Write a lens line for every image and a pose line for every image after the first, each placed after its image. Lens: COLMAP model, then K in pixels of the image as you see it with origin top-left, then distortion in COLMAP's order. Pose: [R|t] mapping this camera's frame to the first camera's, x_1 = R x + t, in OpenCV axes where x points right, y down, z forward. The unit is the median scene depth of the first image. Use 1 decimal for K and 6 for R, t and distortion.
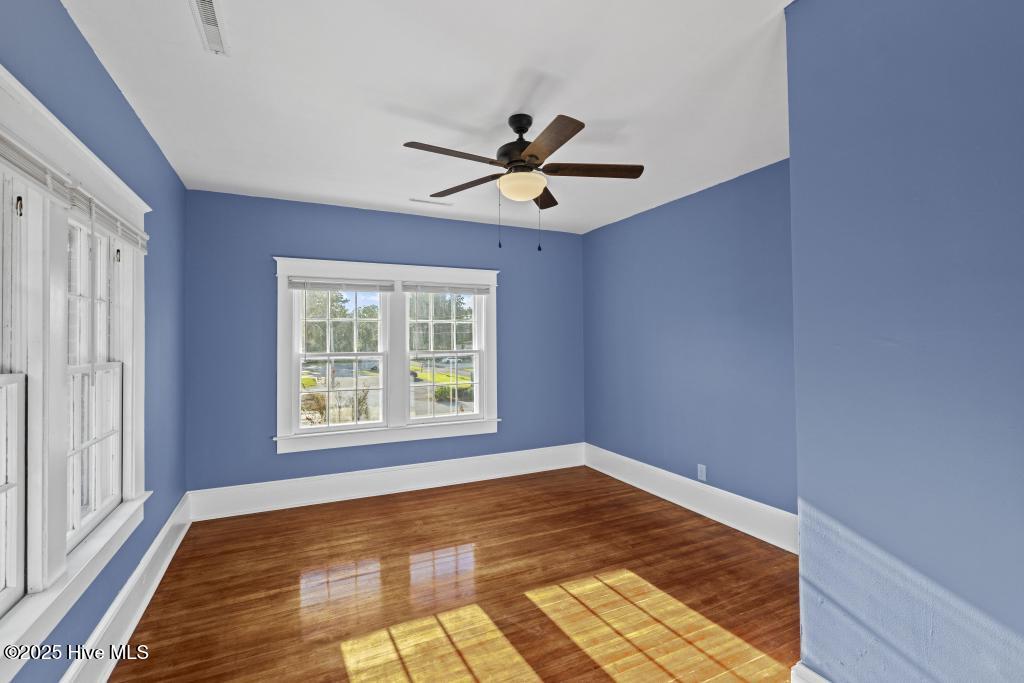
lens RADIAL K [[470.1, 0, 510.7], [0, 470.1, 338.5], [0, 0, 1]] dist [0.001049, 0.000127]
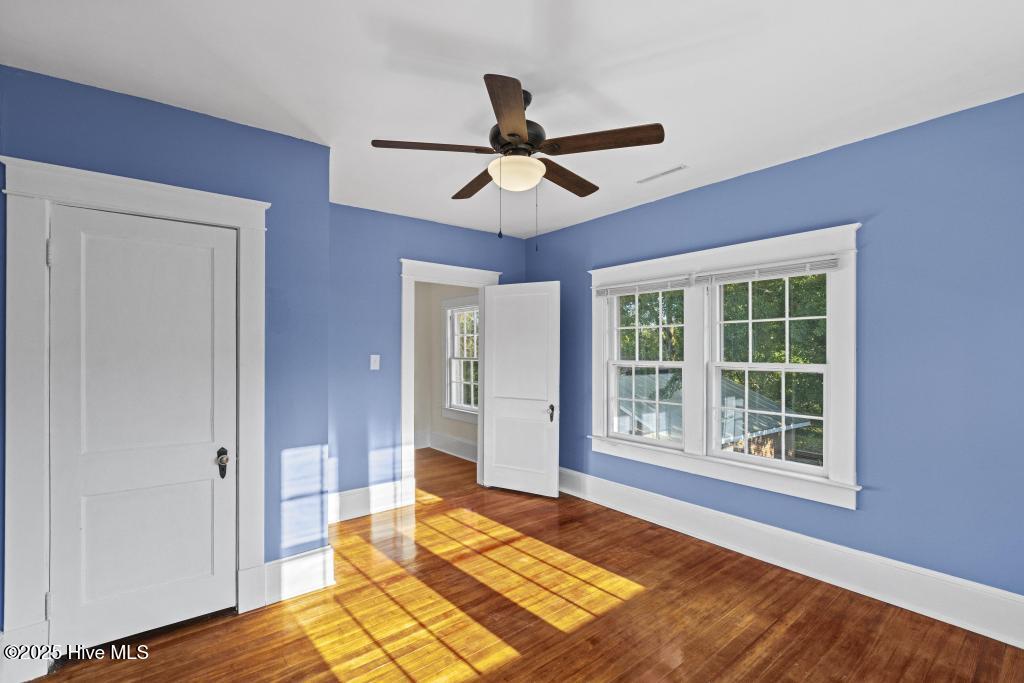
lens RADIAL K [[470.1, 0, 509.8], [0, 470.1, 350.0], [0, 0, 1]] dist [0.001049, 0.000127]
pose [[-0.977067, 0.012086, -0.212587, 0.251688], [0.014442, 0.999850, -0.009533, 0.012832], [0.212440, -0.012384, -0.977096, 2.078191]]
